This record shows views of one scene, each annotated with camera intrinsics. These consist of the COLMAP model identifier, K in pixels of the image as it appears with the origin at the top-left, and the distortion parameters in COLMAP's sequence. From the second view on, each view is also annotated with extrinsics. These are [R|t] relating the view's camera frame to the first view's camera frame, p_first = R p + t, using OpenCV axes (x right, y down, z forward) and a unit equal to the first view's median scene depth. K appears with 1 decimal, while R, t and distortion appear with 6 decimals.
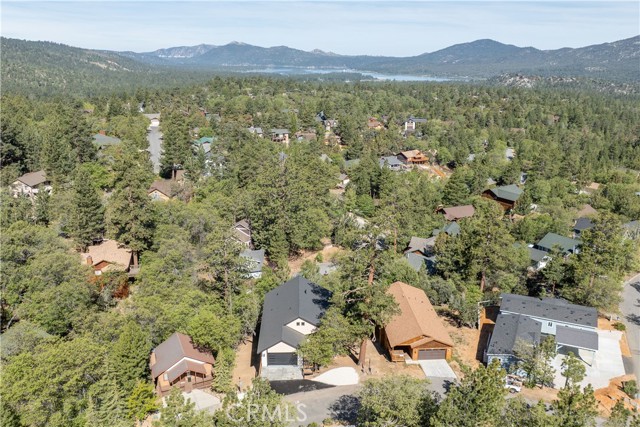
lens RADIAL K [[530.2, 0, 320.0], [0, 530.2, 213.5], [0, 0, 1]] dist [-0.019625, -0.001645]
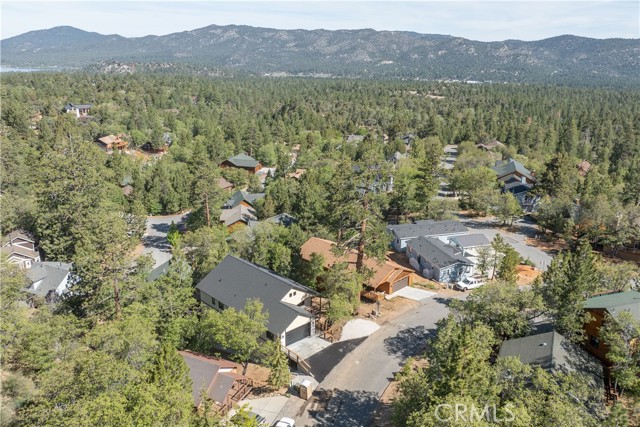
lens RADIAL K [[530.2, 0, 320.0], [0, 530.2, 213.5], [0, 0, 1]] dist [-0.019625, -0.001645]
pose [[0.752540, -0.195857, 0.628747, -0.548847], [0.182587, 0.979373, 0.086543, 0.000558], [-0.632728, 0.049674, 0.772779, 0.253788]]
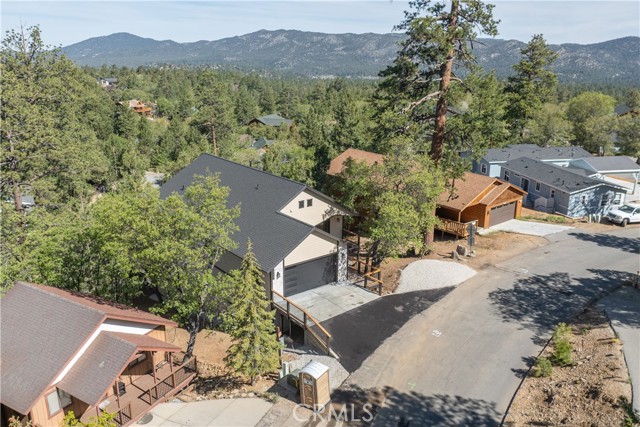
lens RADIAL K [[530.2, 0, 320.0], [0, 530.2, 213.5], [0, 0, 1]] dist [-0.019625, -0.001645]
pose [[0.807369, -0.167365, 0.565813, -0.295482], [0.161596, 0.984984, 0.060769, 0.190013], [-0.567487, 0.042370, 0.822291, 0.601411]]
